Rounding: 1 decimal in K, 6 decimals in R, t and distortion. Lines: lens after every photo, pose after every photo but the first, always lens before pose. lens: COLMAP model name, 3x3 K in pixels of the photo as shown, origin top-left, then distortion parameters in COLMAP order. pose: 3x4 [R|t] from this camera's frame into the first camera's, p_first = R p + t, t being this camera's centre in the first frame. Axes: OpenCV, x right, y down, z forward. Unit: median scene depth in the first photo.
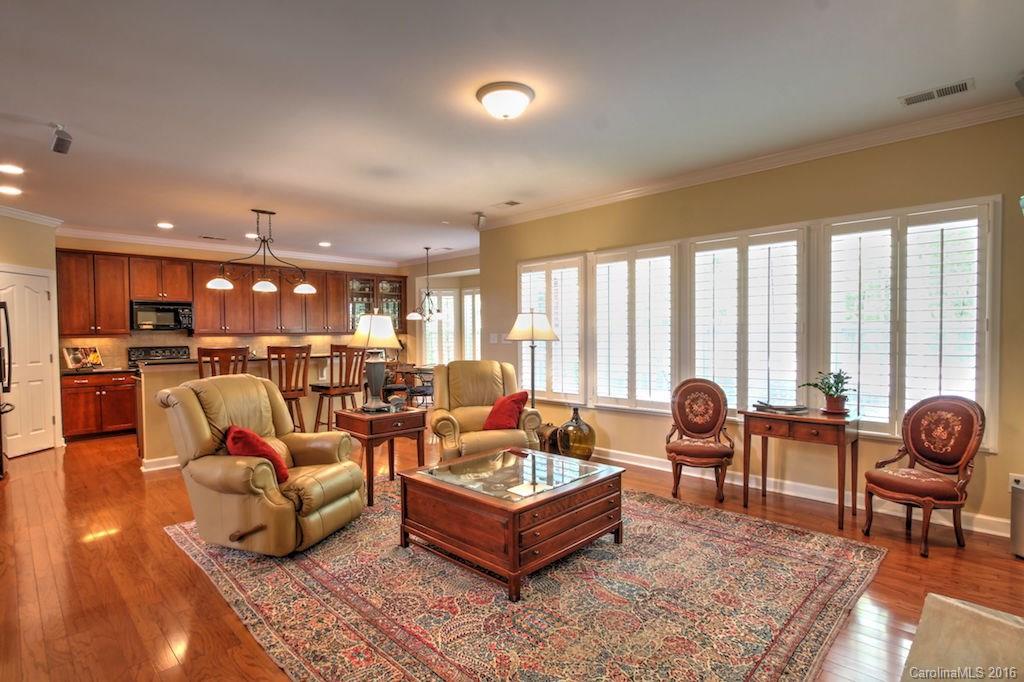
lens RADIAL K [[517.6, 0, 510.7], [0, 517.6, 345.1], [0, 0, 1]] dist [-0.002728, -0.000576]
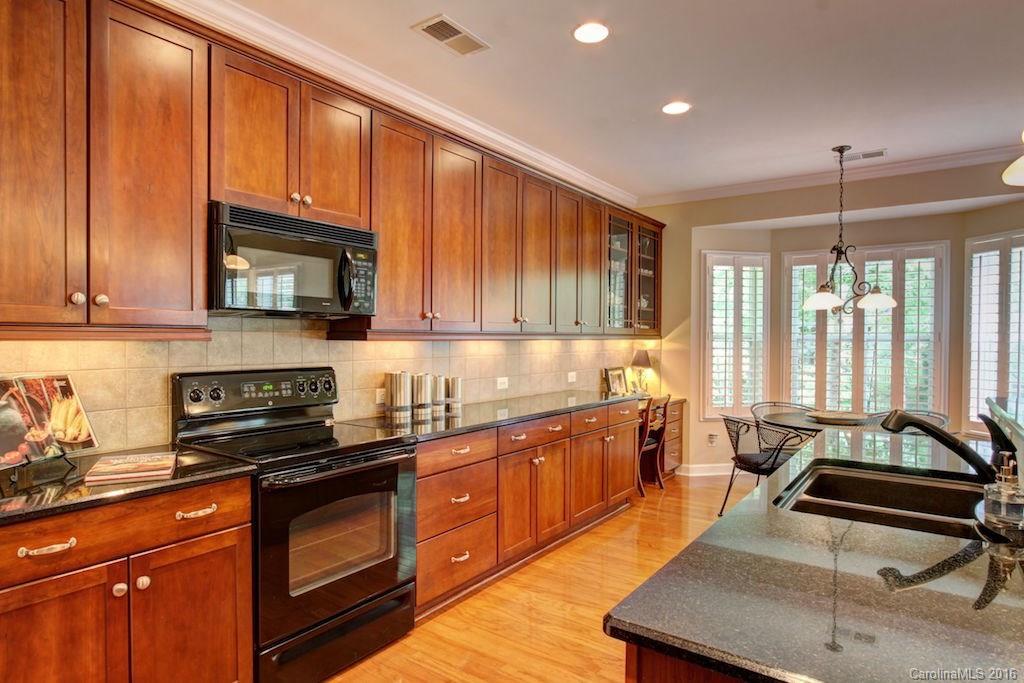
lens RADIAL K [[581.7, 0, 515.7], [0, 581.7, 346.7], [0, 0, 1]] dist [-0.007971, 0.000079]
pose [[0.986015, 0.016998, 0.165785, -0.607628], [-0.015800, 0.999839, -0.008542, -0.010442], [-0.165903, 0.005803, 0.986125, 0.653881]]
